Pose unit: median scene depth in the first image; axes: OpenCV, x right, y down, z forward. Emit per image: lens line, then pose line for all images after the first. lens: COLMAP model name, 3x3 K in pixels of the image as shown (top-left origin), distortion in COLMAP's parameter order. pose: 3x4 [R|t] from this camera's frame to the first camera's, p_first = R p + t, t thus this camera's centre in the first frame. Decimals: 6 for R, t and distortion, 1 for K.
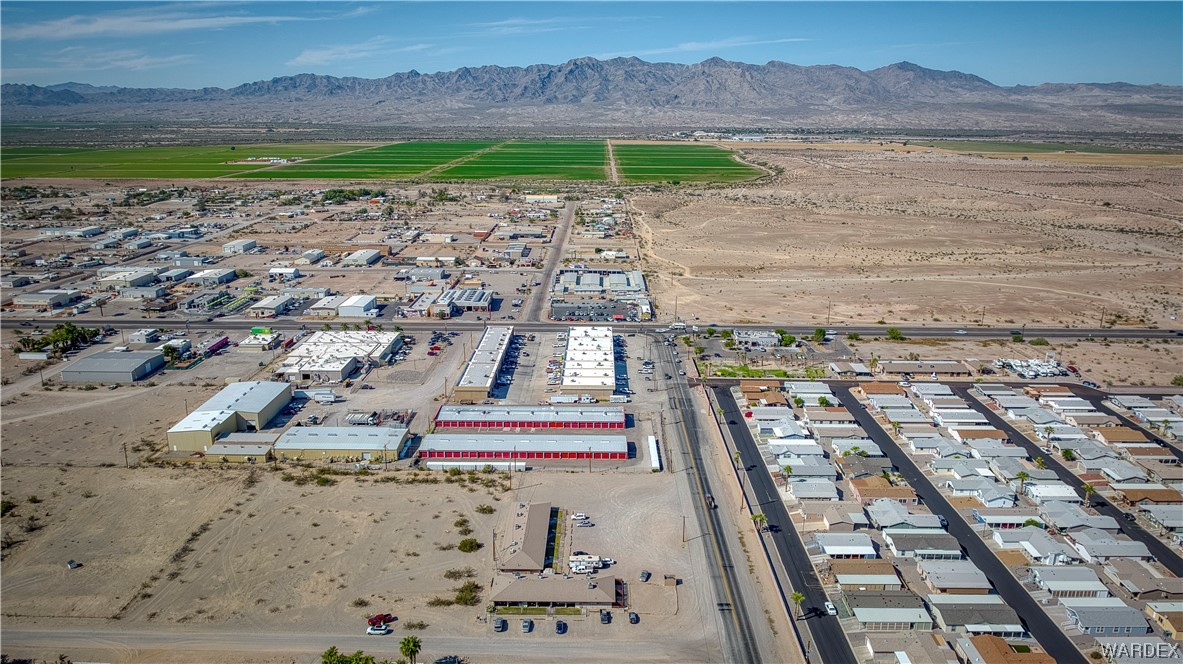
lens RADIAL K [[832.1, 0, 591.5], [0, 832.1, 332.0], [0, 0, 1]] dist [-0.018836, -0.003073]
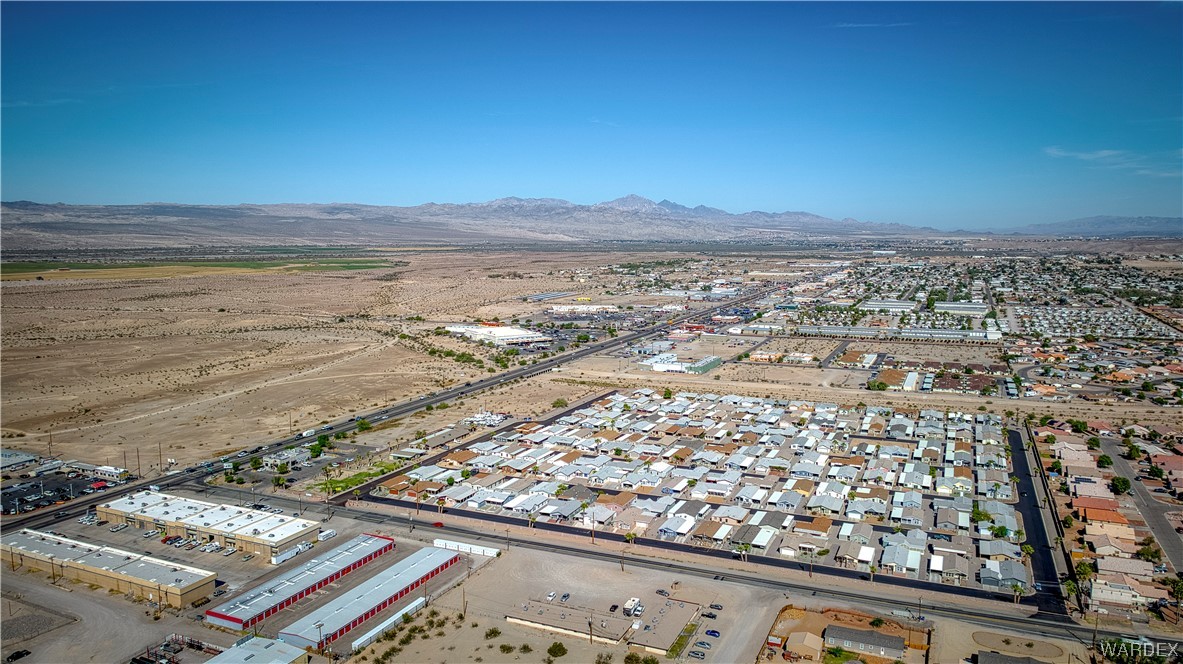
lens RADIAL K [[832.1, 0, 591.5], [0, 832.1, 332.0], [0, 0, 1]] dist [-0.018836, -0.003073]
pose [[0.405223, -0.117379, 0.906652, -0.664748], [0.240530, 0.970472, 0.018138, -0.085956], [-0.882009, 0.210727, 0.421490, 0.296753]]
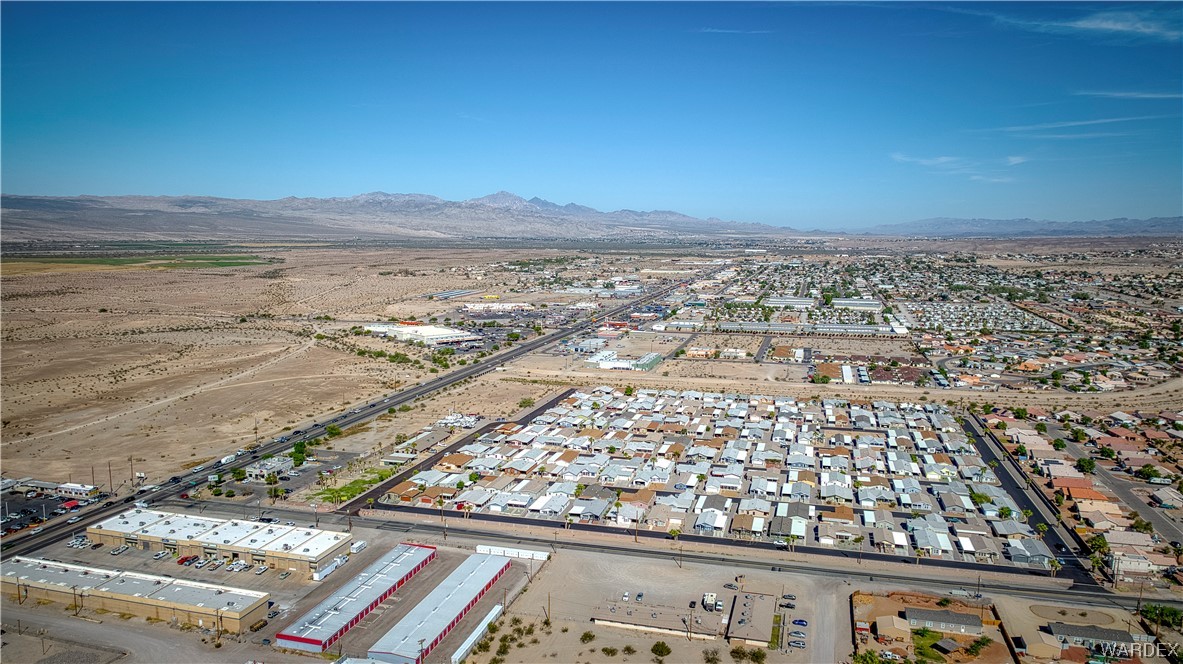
lens RADIAL K [[832.1, 0, 591.5], [0, 832.1, 332.0], [0, 0, 1]] dist [-0.018836, -0.003073]
pose [[0.259408, -0.123681, 0.957815, -0.724213], [0.244049, 0.967973, 0.058896, -0.132945], [-0.934424, 0.218476, 0.281284, 0.466300]]
